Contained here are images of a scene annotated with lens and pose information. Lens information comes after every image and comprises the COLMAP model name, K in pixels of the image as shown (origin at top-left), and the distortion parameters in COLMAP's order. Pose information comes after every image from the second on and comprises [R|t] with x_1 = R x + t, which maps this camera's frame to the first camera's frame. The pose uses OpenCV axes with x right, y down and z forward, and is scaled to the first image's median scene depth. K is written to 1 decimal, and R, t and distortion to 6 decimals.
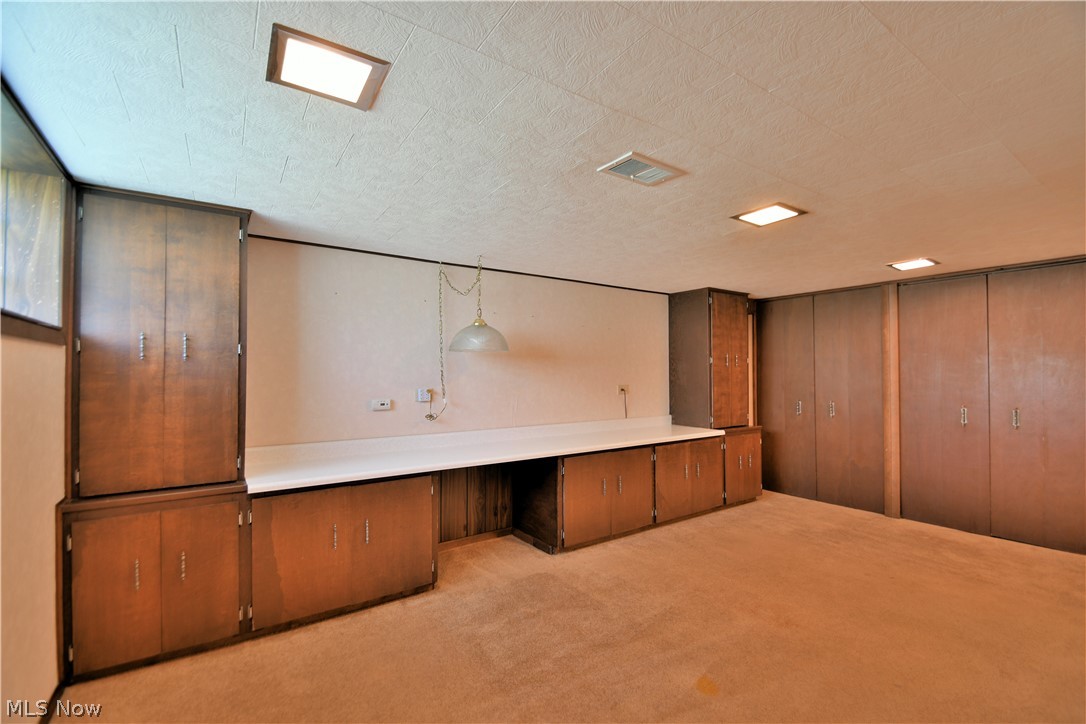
lens RADIAL K [[477.7, 0, 545.4], [0, 477.7, 365.5], [0, 0, 1]] dist [0.000901, -0.003305]
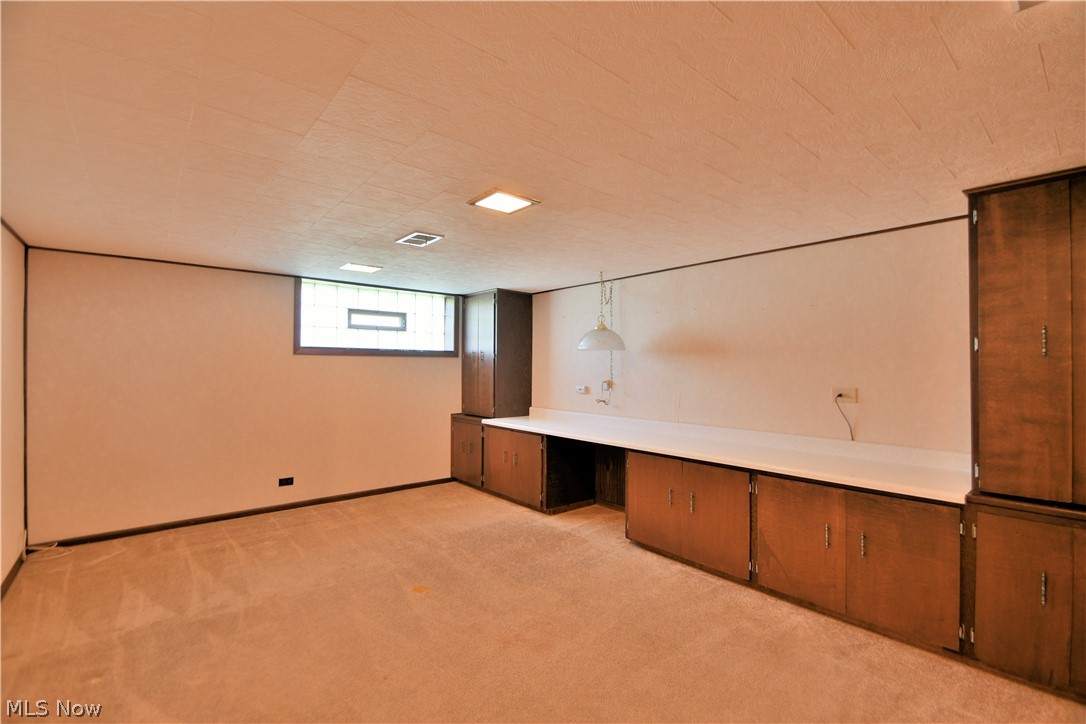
lens RADIAL K [[477.7, 0, 544.6], [0, 477.7, 364.3], [0, 0, 1]] dist [0.000901, -0.003305]
pose [[0.096392, -0.002366, -0.995341, 0.980199], [0.011933, 0.999928, -0.001222, 0.006243], [0.995272, -0.011760, 0.096413, 0.682372]]
